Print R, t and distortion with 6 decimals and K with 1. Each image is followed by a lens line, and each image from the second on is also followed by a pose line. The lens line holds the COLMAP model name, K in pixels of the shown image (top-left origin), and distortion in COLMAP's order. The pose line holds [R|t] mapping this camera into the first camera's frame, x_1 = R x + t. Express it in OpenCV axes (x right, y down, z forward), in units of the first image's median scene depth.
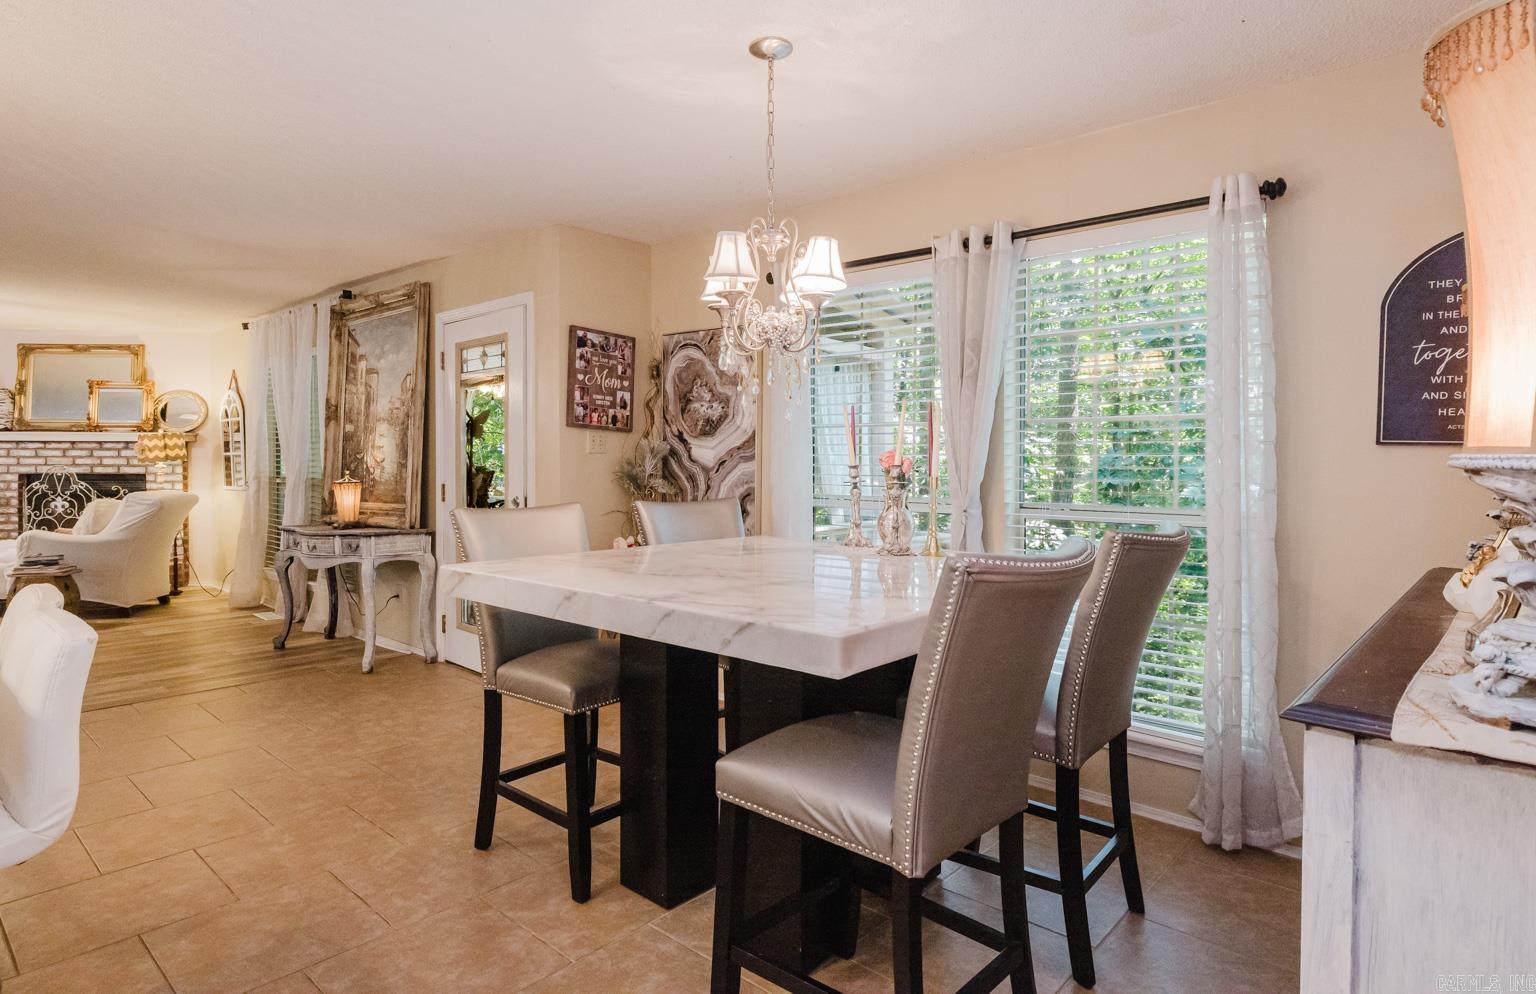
lens RADIAL K [[825.5, 0, 770.1], [0, 825.5, 481.9], [0, 0, 1]] dist [-0.016592, 0.004397]
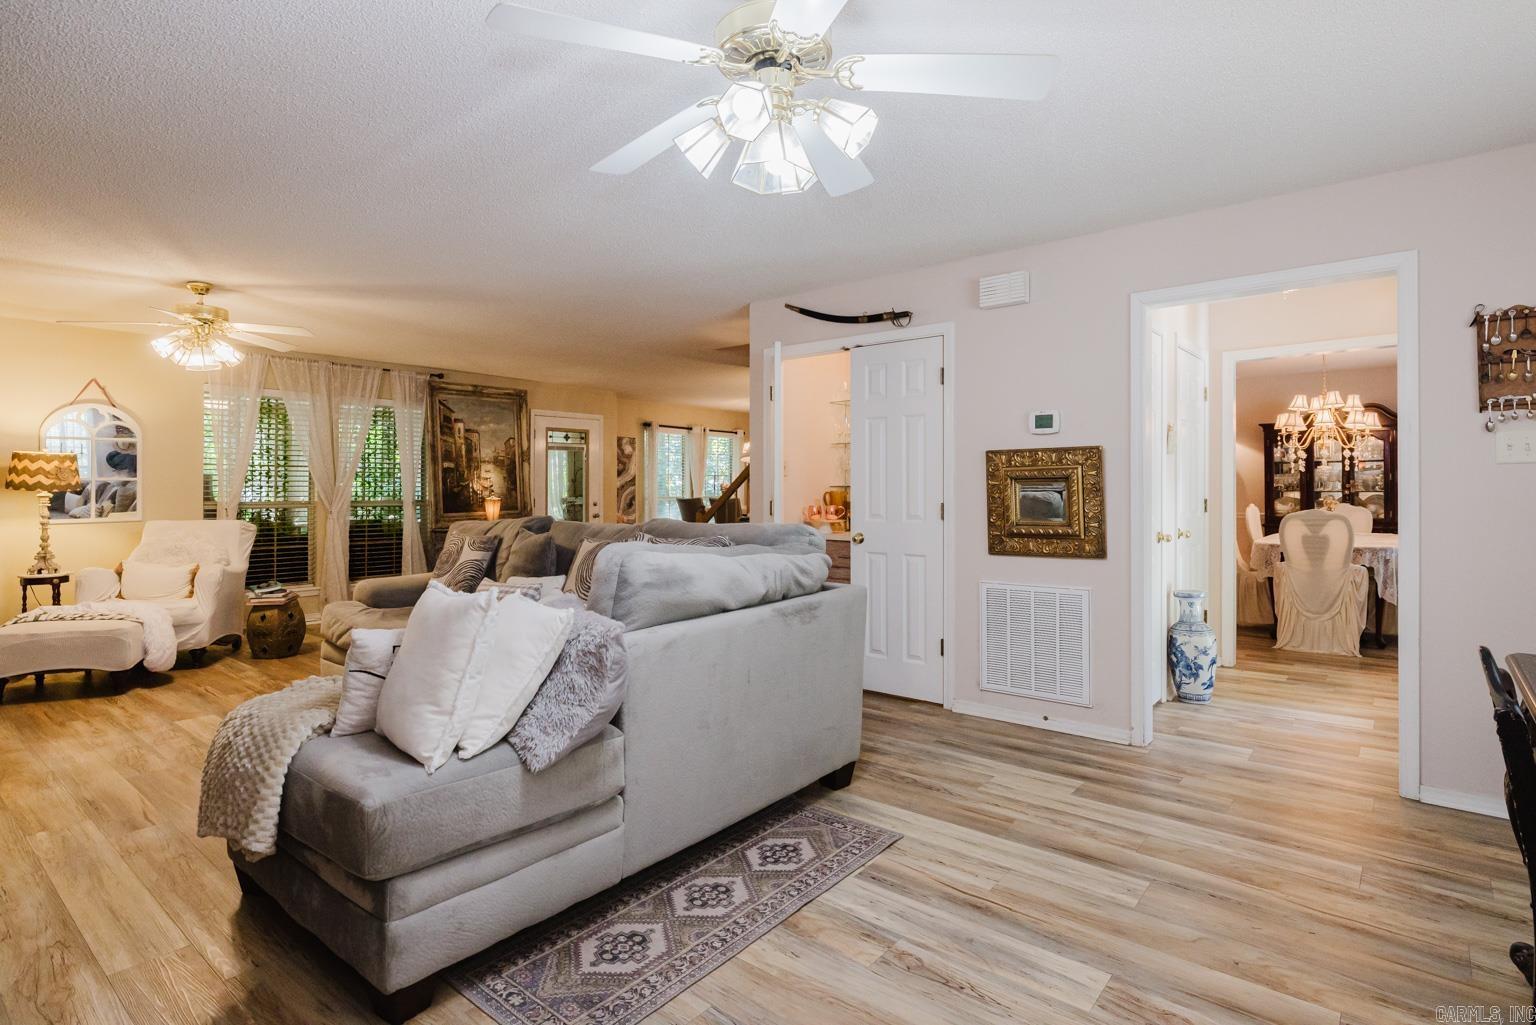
lens RADIAL K [[798.1, 0, 748.7], [0, 798.1, 457.1], [0, 0, 1]] dist [-0.000258, 0.000058]
pose [[-0.000062, 0.034724, 0.999397, -1.983328], [0.027745, 0.999012, -0.034709, -0.013528], [-0.999615, 0.027726, -0.001025, 0.444942]]
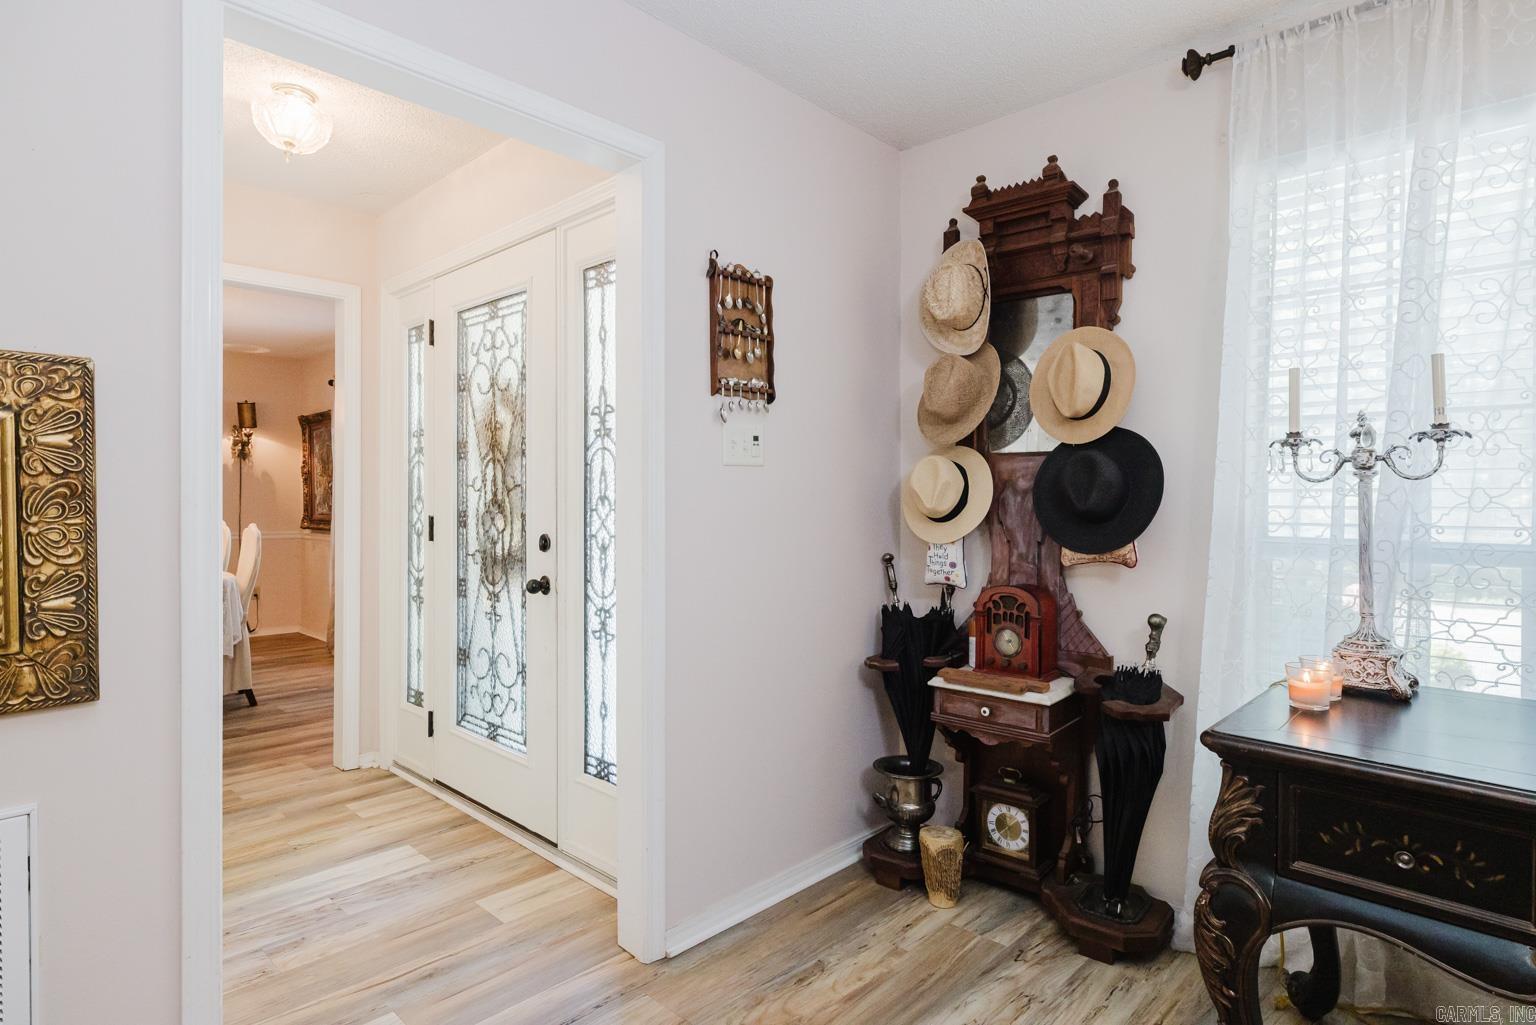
lens RADIAL K [[824.2, 0, 766.1], [0, 824.2, 515.4], [0, 0, 1]] dist [-0.002340, 0.001097]
pose [[-0.998802, -0.005631, 0.048604, -1.514909], [-0.003797, 0.999280, 0.037742, -0.004582], [-0.048781, 0.037512, -0.998105, 0.366994]]
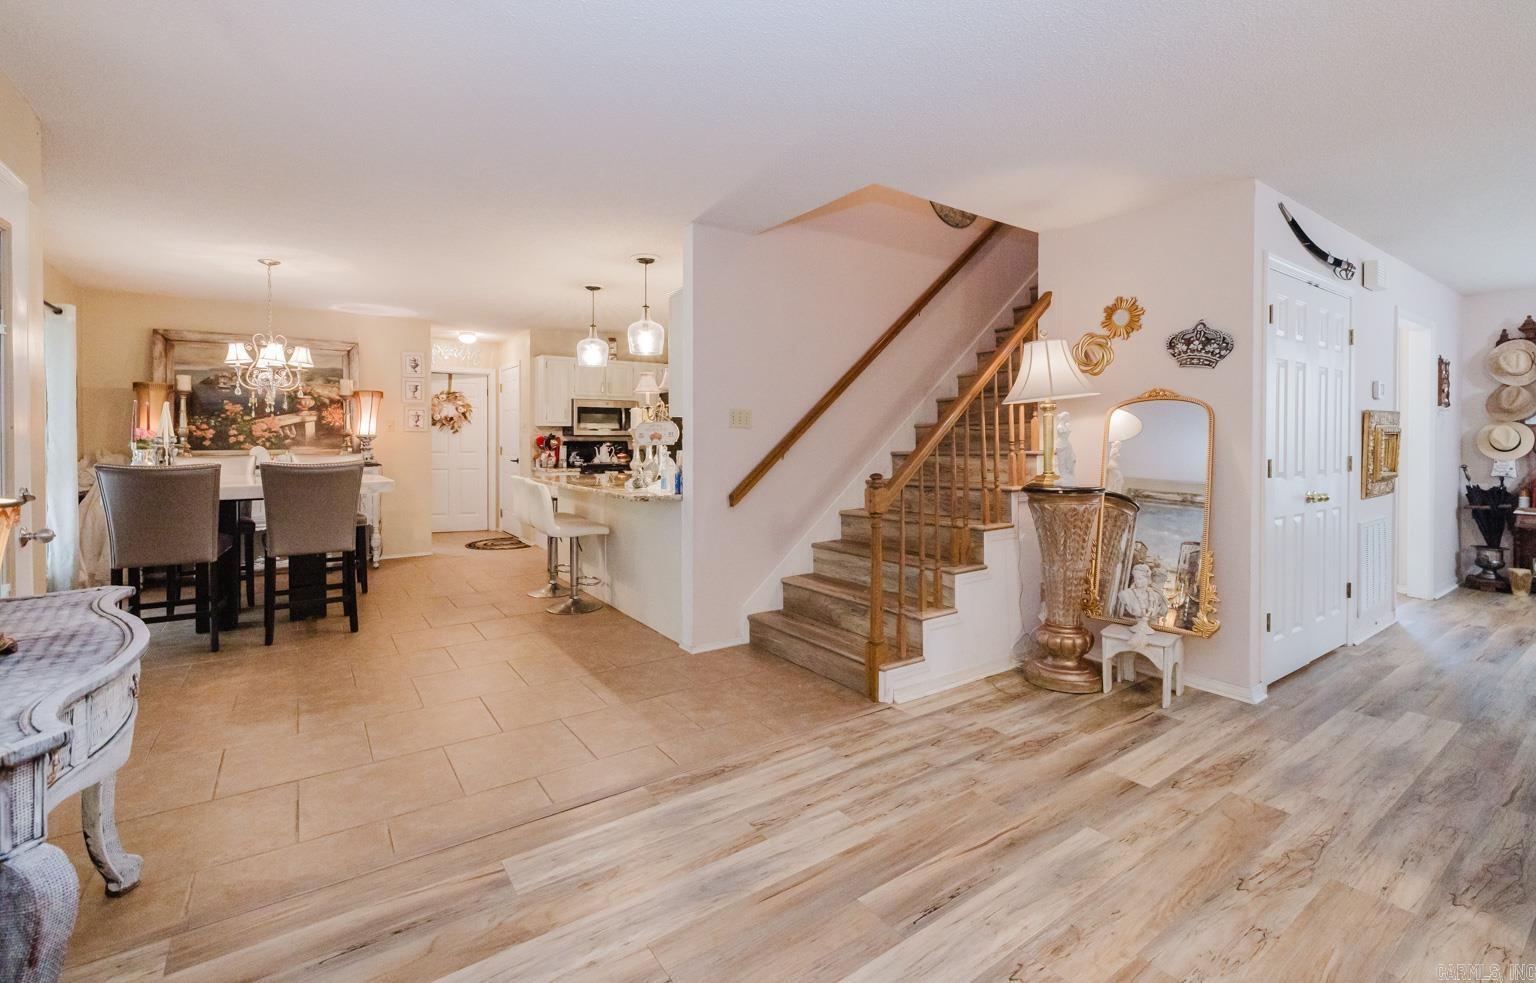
lens RADIAL K [[671.0, 0, 784.1], [0, 671.0, 446.0], [0, 0, 1]] dist [-0.000677, 0.000009]
pose [[-0.974432, -0.008631, 0.224515, -0.785220], [-0.000477, 0.999339, 0.036349, -0.026272], [-0.224680, 0.035313, -0.973793, 1.076767]]
